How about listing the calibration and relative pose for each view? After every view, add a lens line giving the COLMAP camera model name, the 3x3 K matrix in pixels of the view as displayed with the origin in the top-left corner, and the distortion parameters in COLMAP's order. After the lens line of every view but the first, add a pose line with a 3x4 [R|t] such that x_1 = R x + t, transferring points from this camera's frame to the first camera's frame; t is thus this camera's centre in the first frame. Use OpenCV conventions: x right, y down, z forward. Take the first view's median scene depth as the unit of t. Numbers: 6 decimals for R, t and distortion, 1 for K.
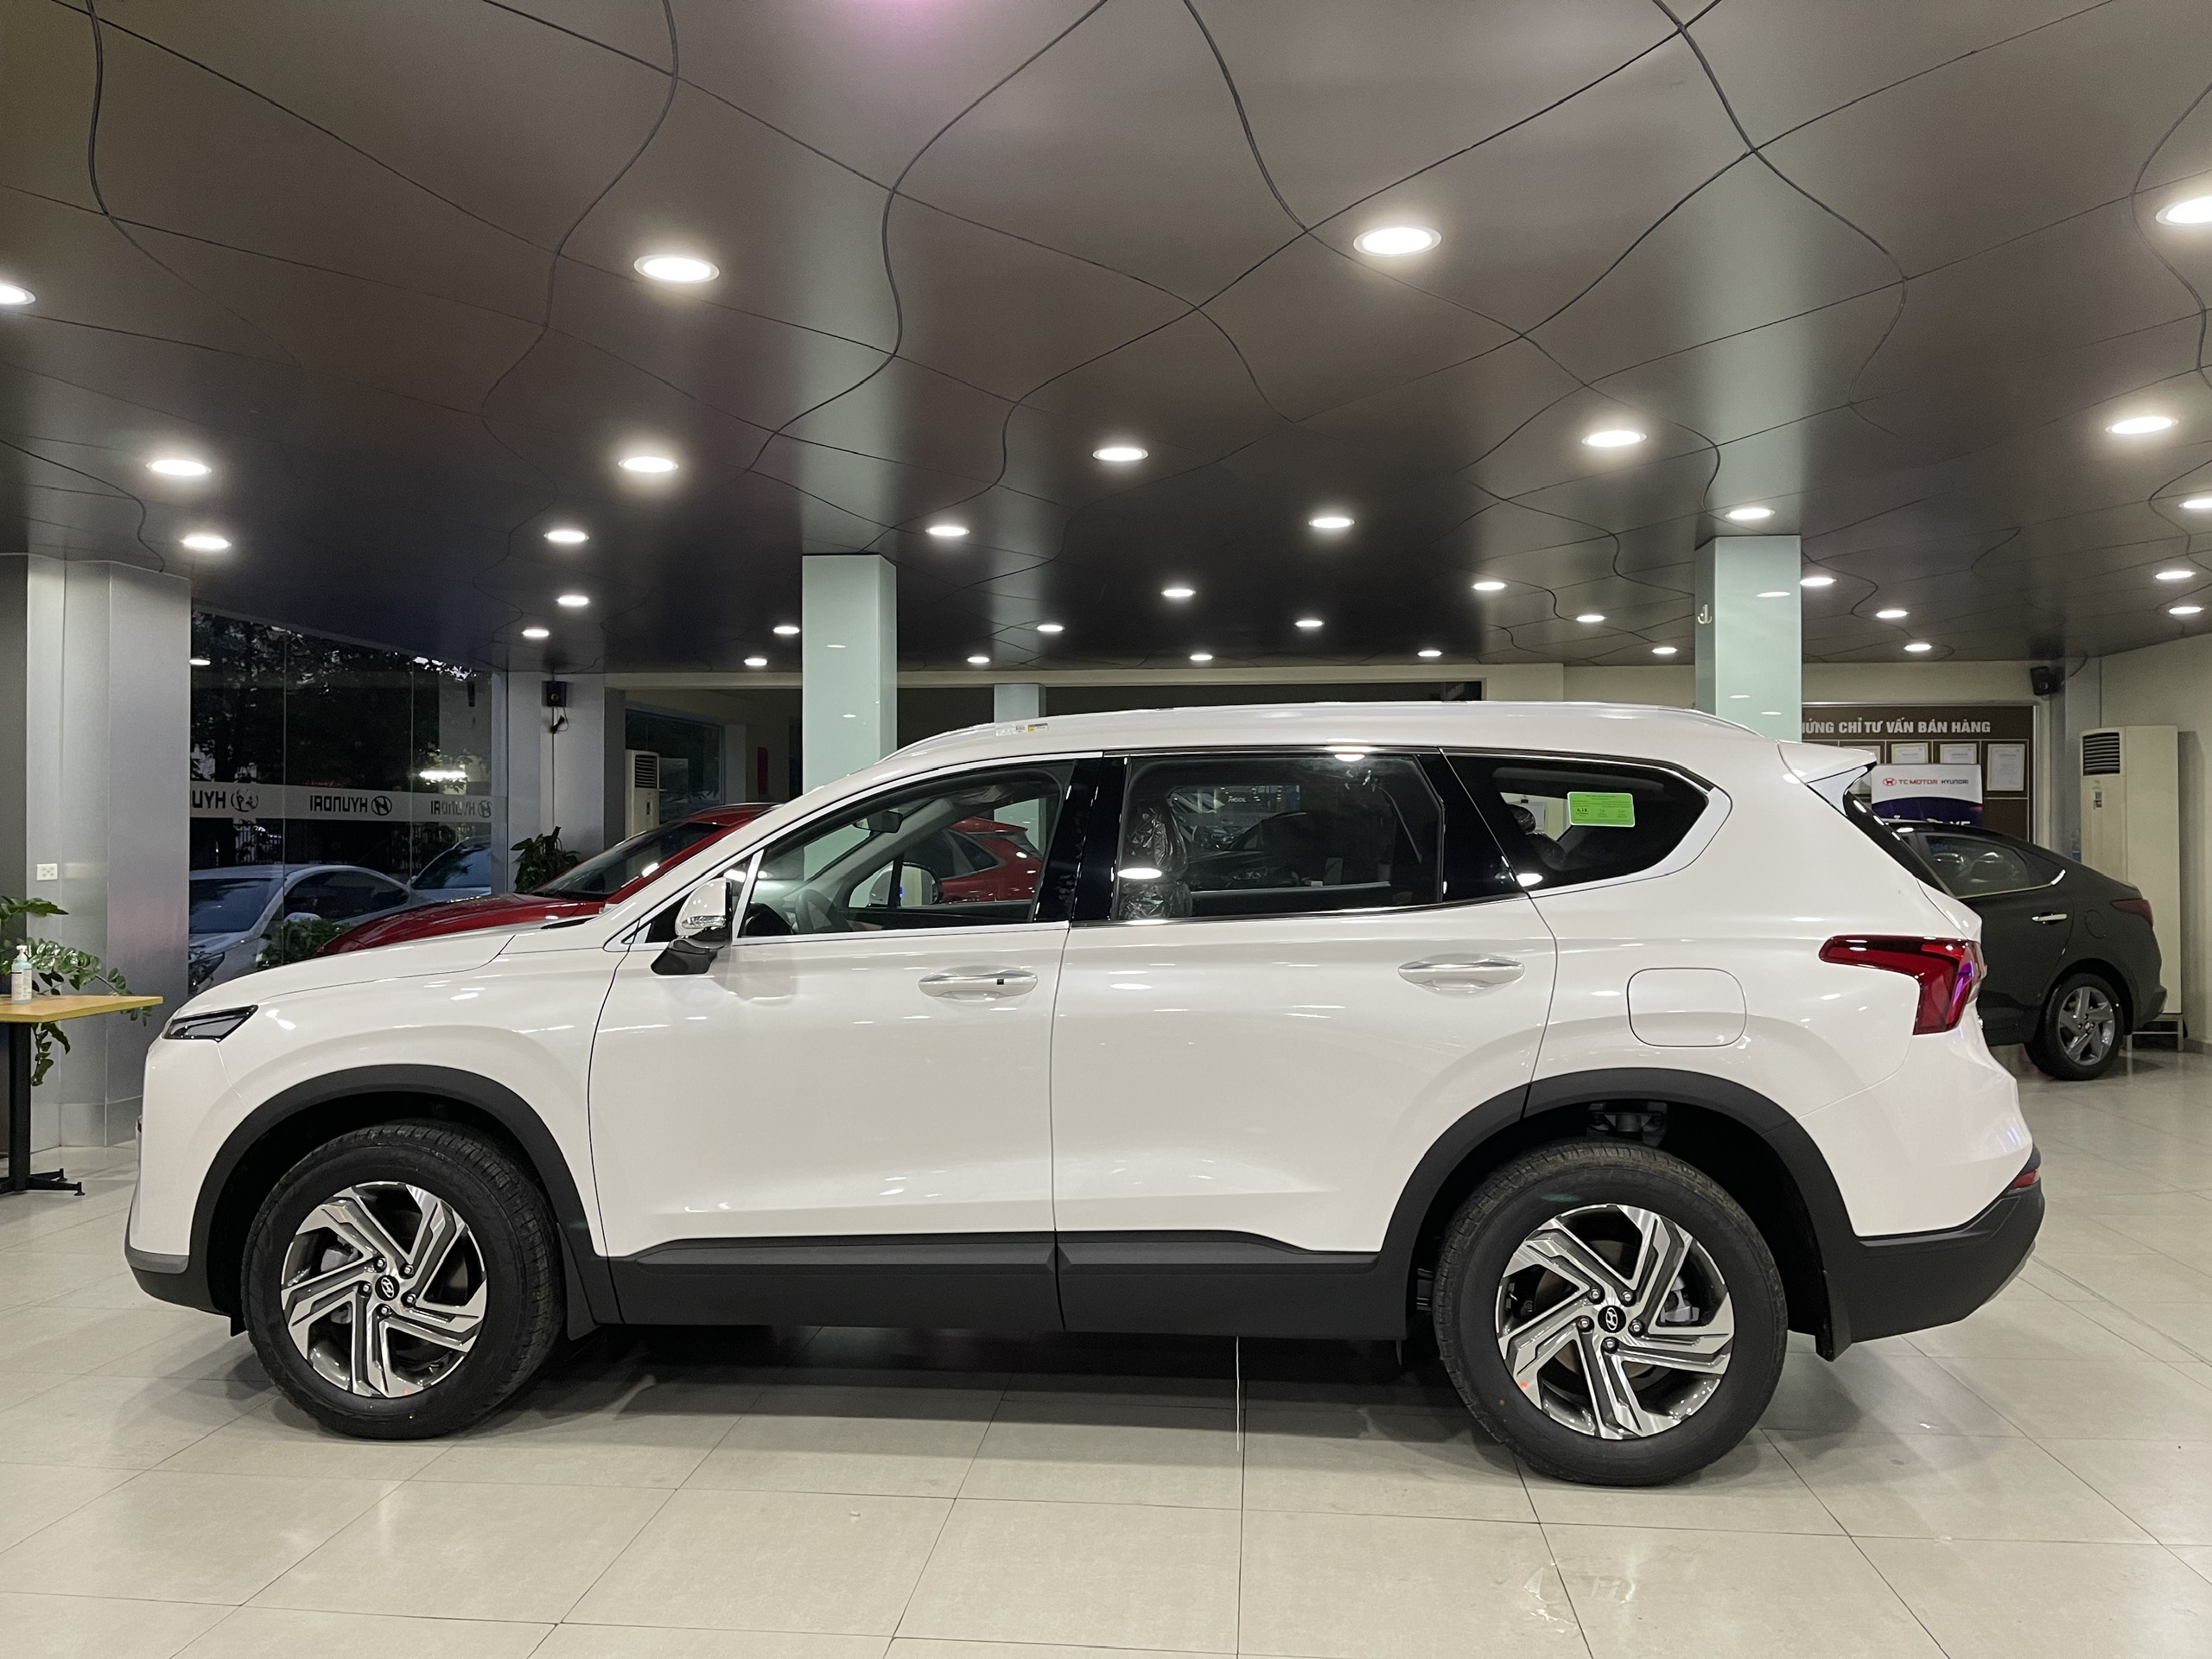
lens RADIAL K [[1662.8, 0, 1115.4], [0, 1662.8, 820.4], [0, 0, 1]] dist [0.026938, -0.025585]
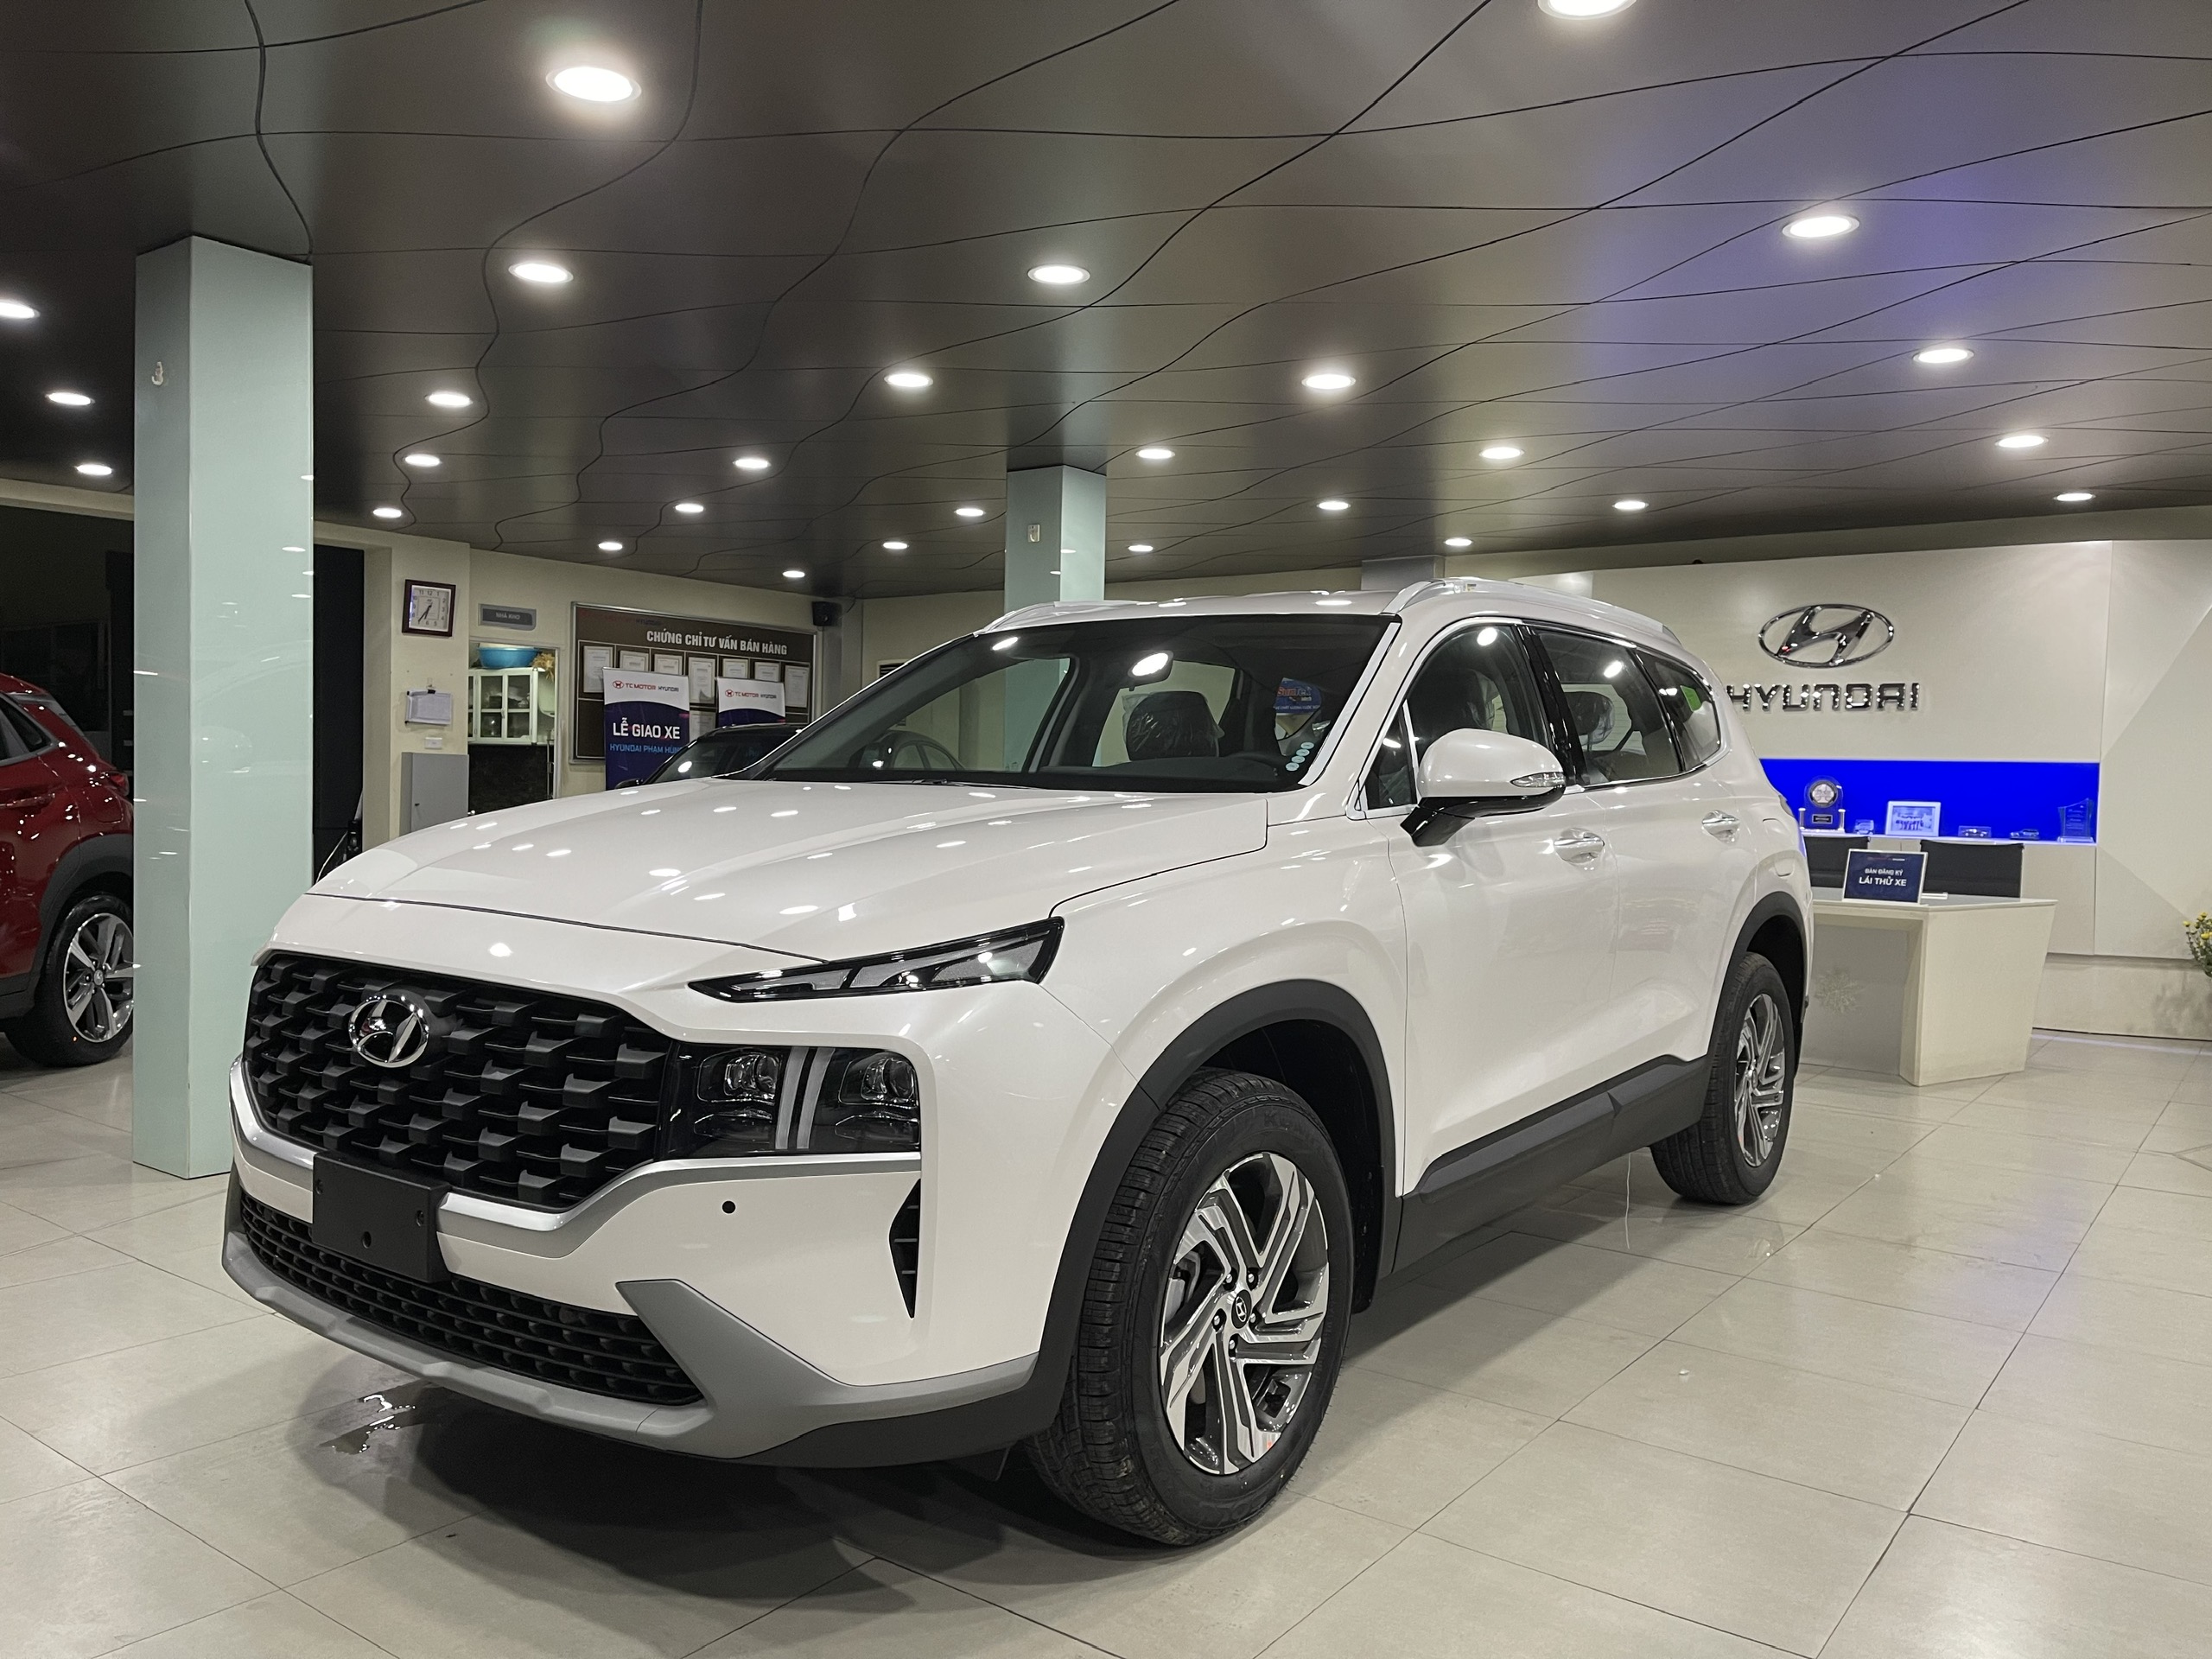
lens RADIAL K [[1662.8, 0, 1085.9], [0, 1662.8, 830.5], [0, 0, 1]] dist [0.026938, -0.025585]
pose [[0.528200, -0.016488, 0.848960, -1.033925], [-0.028769, 0.998890, 0.037298, 0.058644], [-0.848633, -0.044124, 0.527139, 0.693864]]
